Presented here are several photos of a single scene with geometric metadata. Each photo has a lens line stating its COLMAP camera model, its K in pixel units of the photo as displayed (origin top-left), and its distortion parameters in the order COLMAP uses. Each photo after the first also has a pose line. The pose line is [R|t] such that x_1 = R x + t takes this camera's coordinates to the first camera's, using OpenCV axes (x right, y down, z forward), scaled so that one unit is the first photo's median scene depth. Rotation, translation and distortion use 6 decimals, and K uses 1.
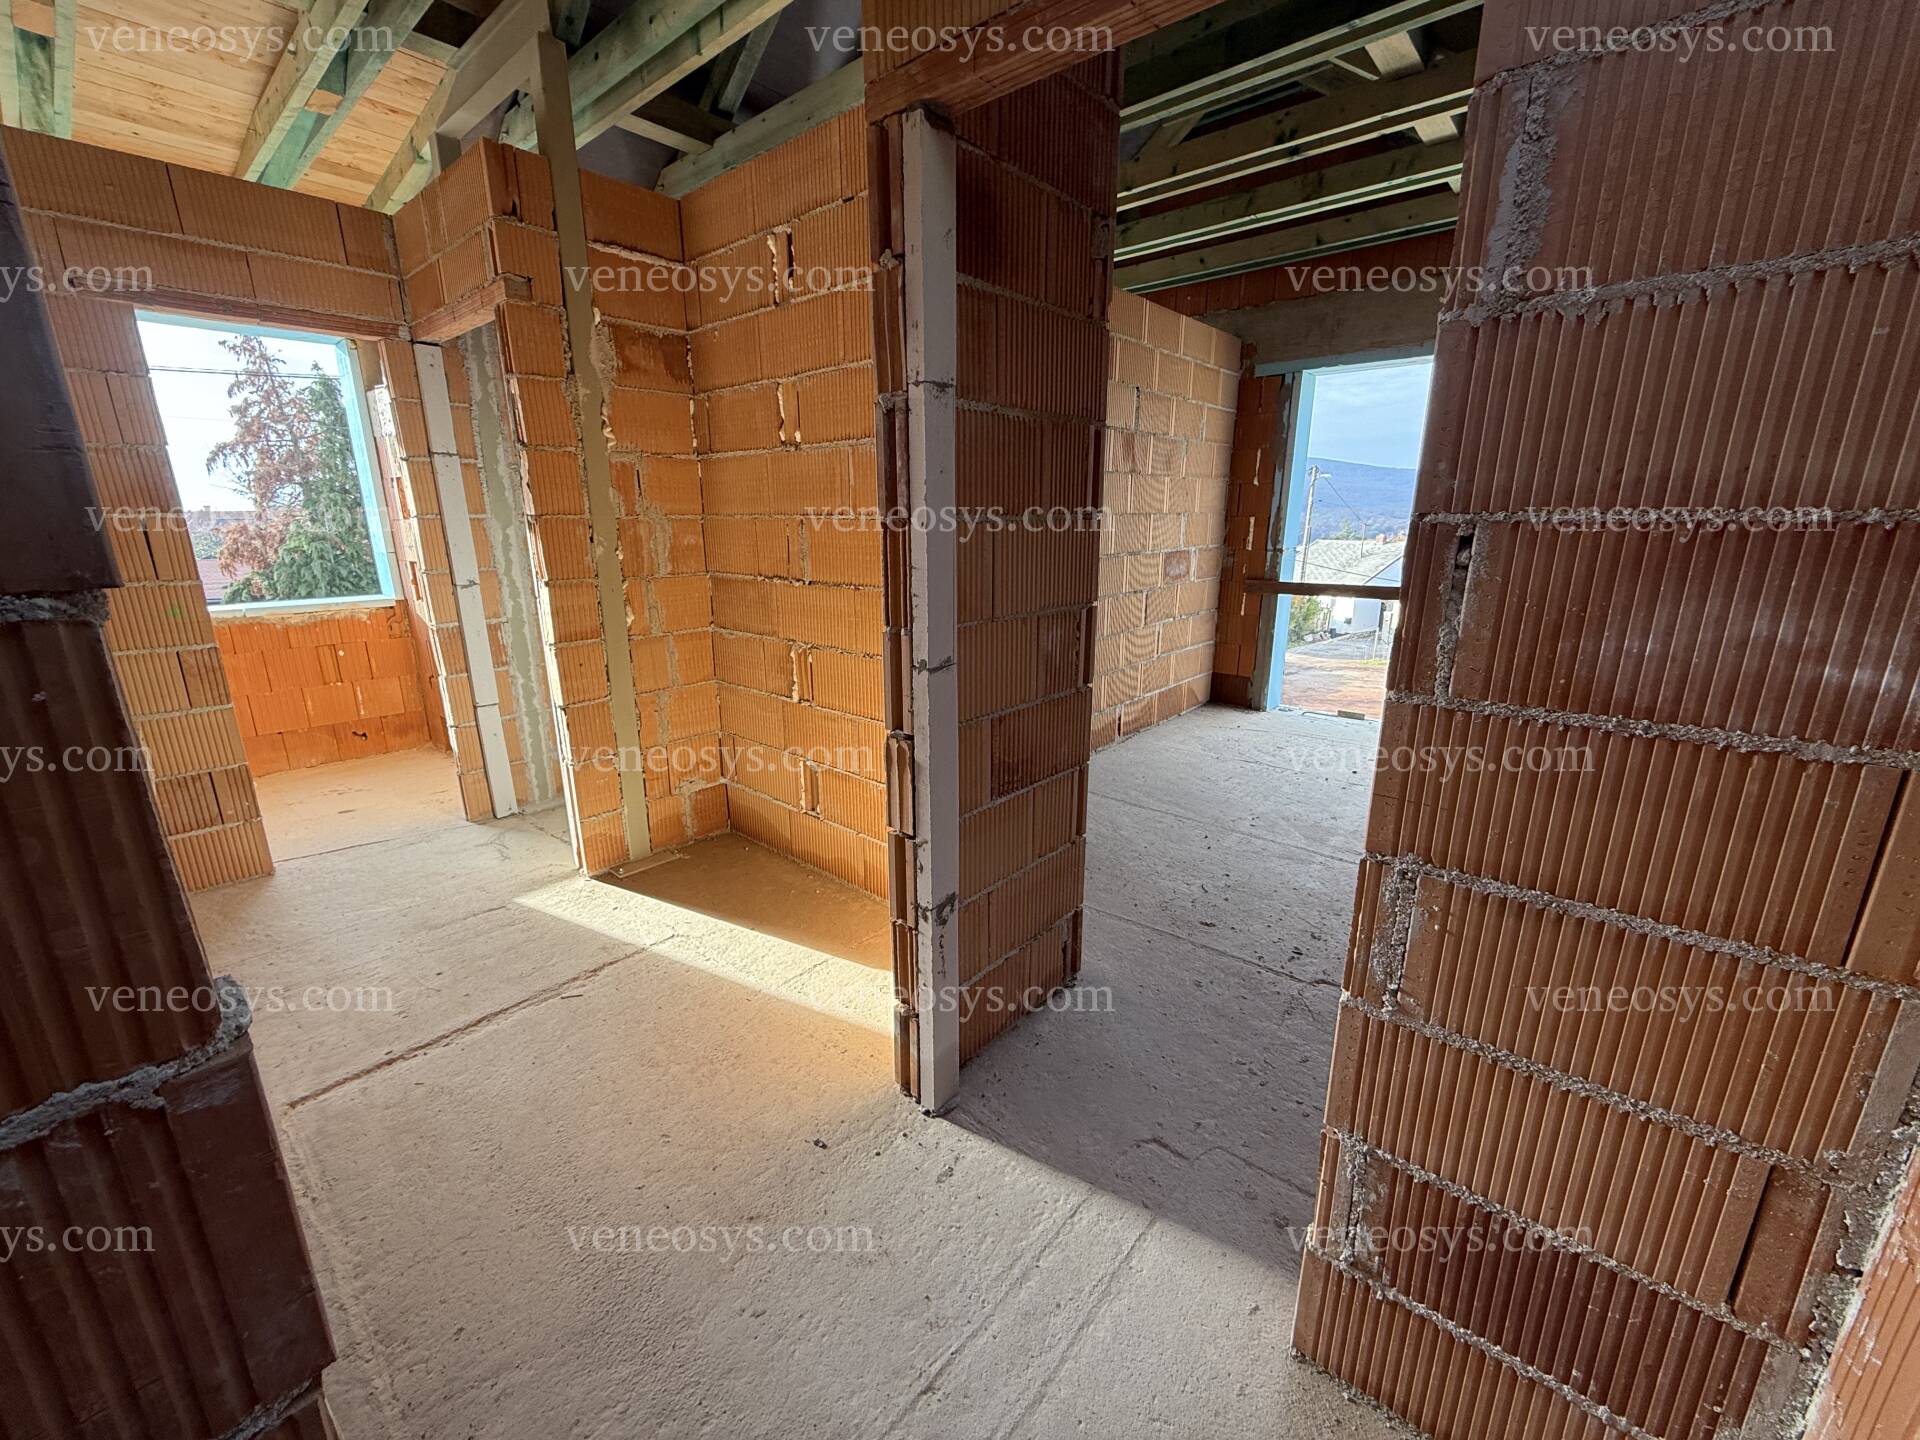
lens RADIAL K [[761.9, 0, 955.7], [0, 761.9, 719.4], [0, 0, 1]] dist [0.000083, -0.000196]
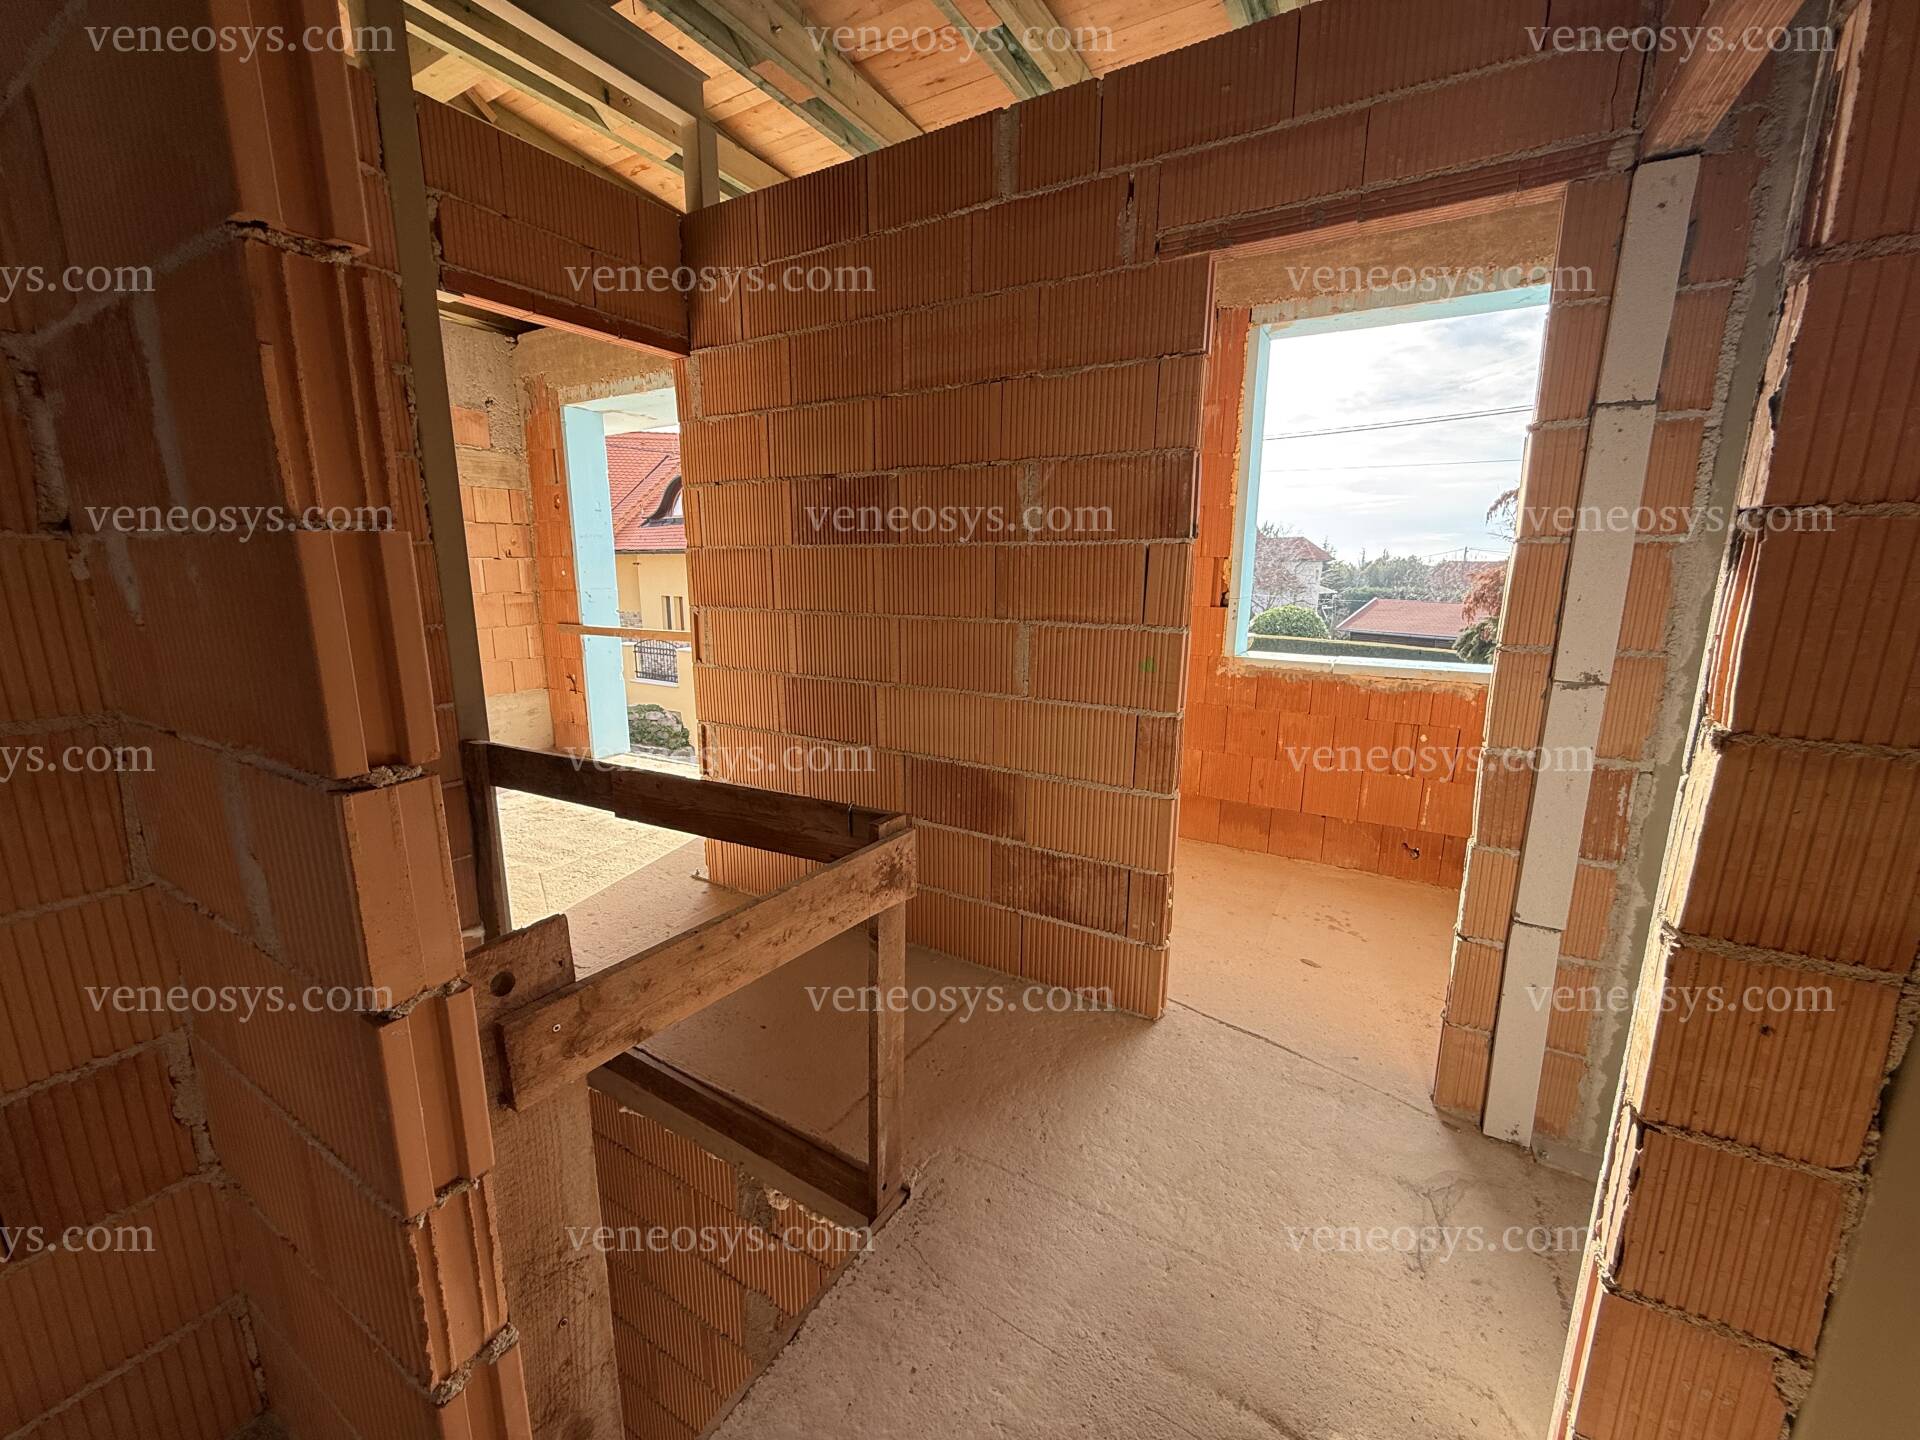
lens RADIAL K [[761.9, 0, 955.7], [0, 761.9, 719.4], [0, 0, 1]] dist [0.000083, -0.000196]
pose [[0.184886, 0.199406, -0.962317, -0.292450], [-0.259323, 0.954392, 0.147941, -0.143513], [0.947929, 0.222199, 0.228165, 0.612809]]
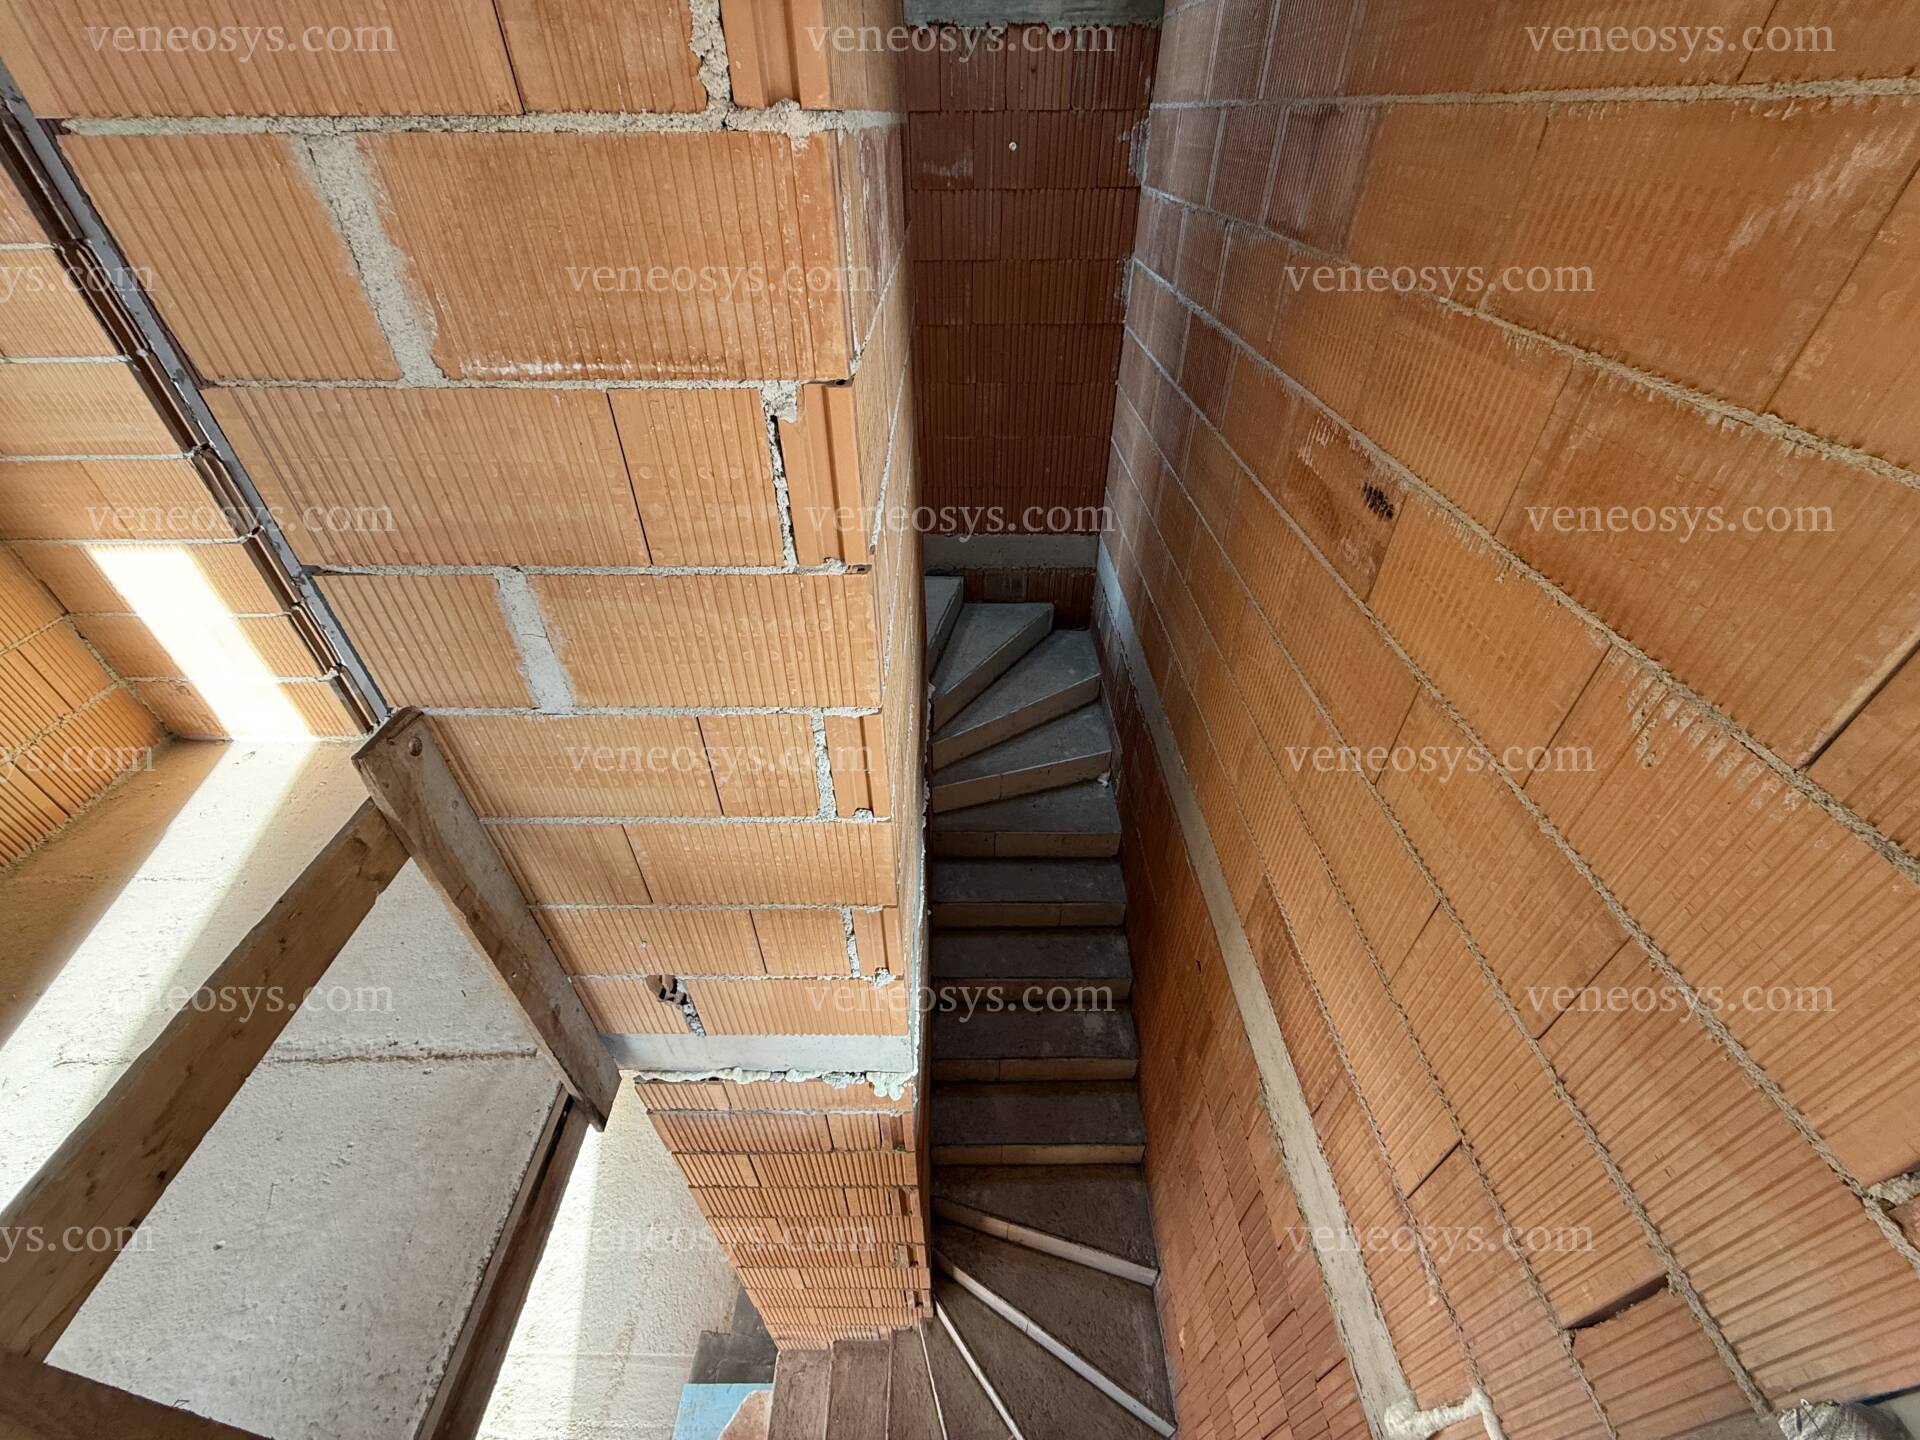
lens RADIAL K [[763.9, 0, 956.7], [0, 763.9, 719.6], [0, 0, 1]] dist [-0.001038, 0.000073]
pose [[-0.661873, -0.461086, 0.591037, -0.987582], [0.202106, 0.649492, 0.733017, -0.191276], [-0.721857, 0.604616, -0.336693, 0.454793]]
